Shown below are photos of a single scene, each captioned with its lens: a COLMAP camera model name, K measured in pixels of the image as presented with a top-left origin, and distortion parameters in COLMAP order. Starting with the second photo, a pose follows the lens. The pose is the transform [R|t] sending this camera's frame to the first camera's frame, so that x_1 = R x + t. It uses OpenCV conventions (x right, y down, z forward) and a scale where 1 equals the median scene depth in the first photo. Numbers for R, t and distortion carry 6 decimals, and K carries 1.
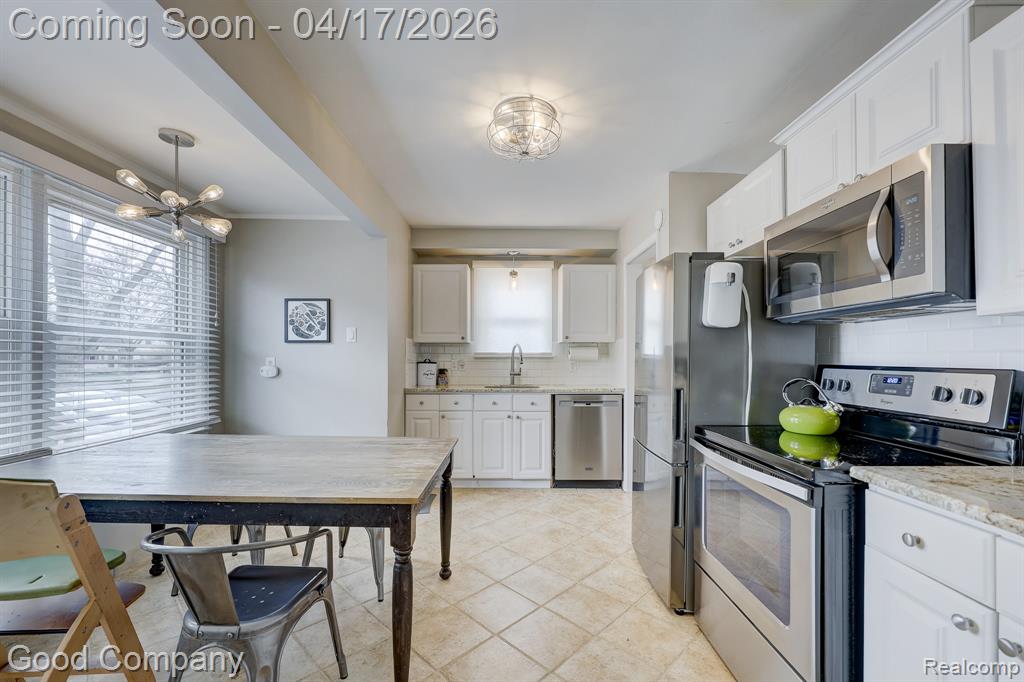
lens RADIAL K [[426.9, 0, 509.9], [0, 426.9, 355.9], [0, 0, 1]] dist [-0.000275, 0.000123]
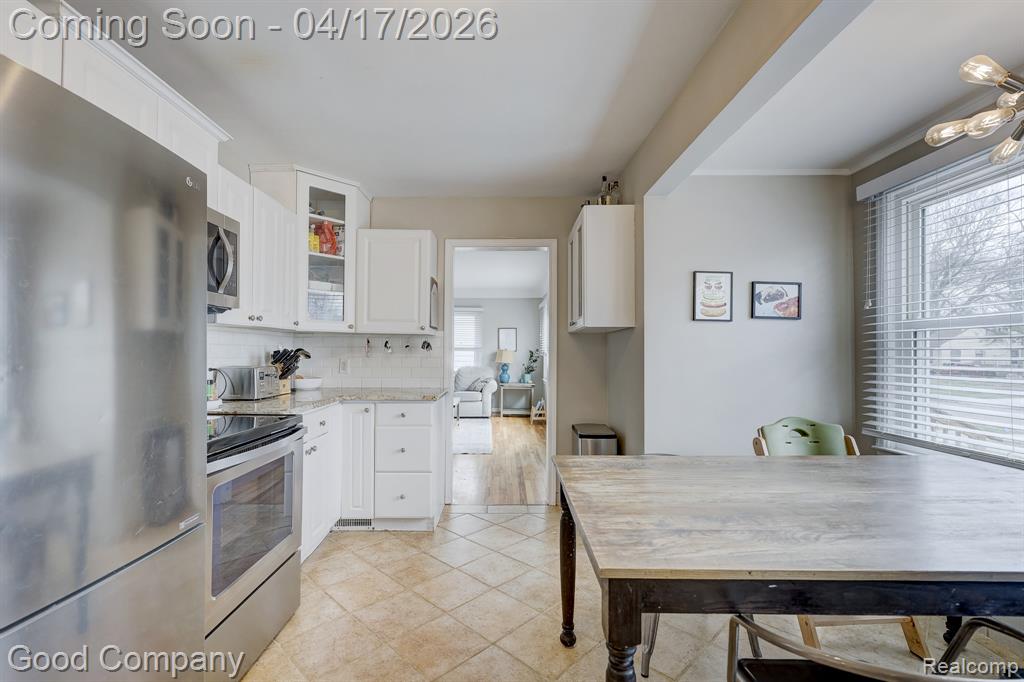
lens RADIAL K [[451.7, 0, 504.3], [0, 451.7, 348.9], [0, 0, 1]] dist [0.004717, -0.000068]
pose [[-0.999945, -0.010433, -0.000567, -0.043672], [-0.010423, 0.999829, -0.015246, 0.015905], [0.000726, -0.015239, -0.999884, 1.625111]]
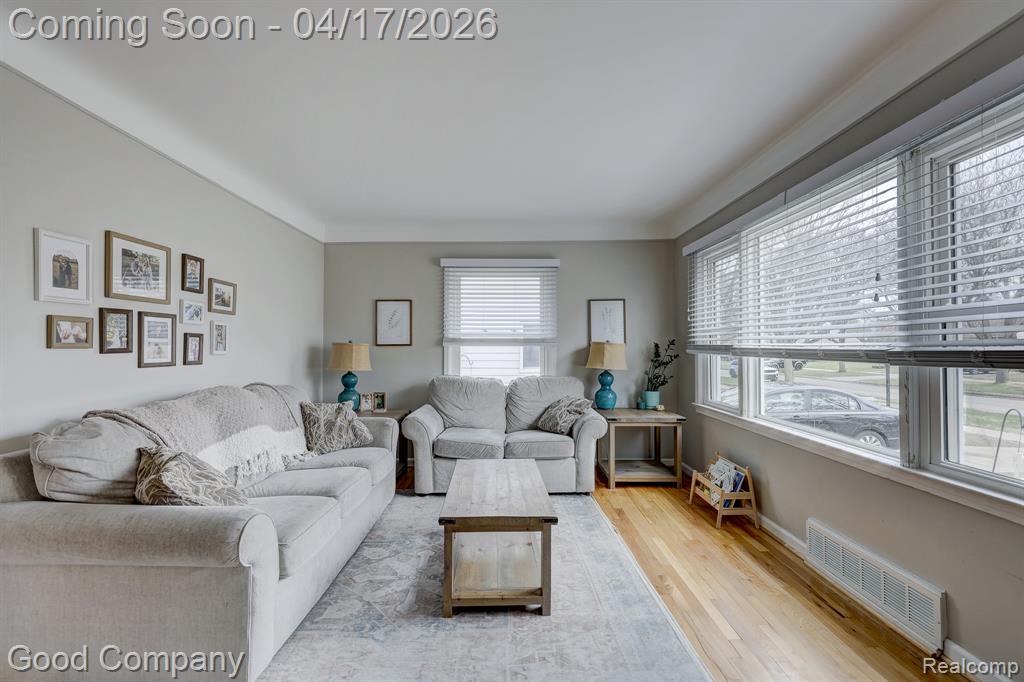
lens RADIAL K [[459.0, 0, 503.6], [0, 459.0, 340.9], [0, 0, 1]] dist [-0.000253, -0.000736]
pose [[-0.999892, -0.001535, 0.014613, 0.414412], [-0.001909, 0.999671, -0.025591, 0.006027], [-0.014569, -0.025616, -0.999566, -0.607212]]
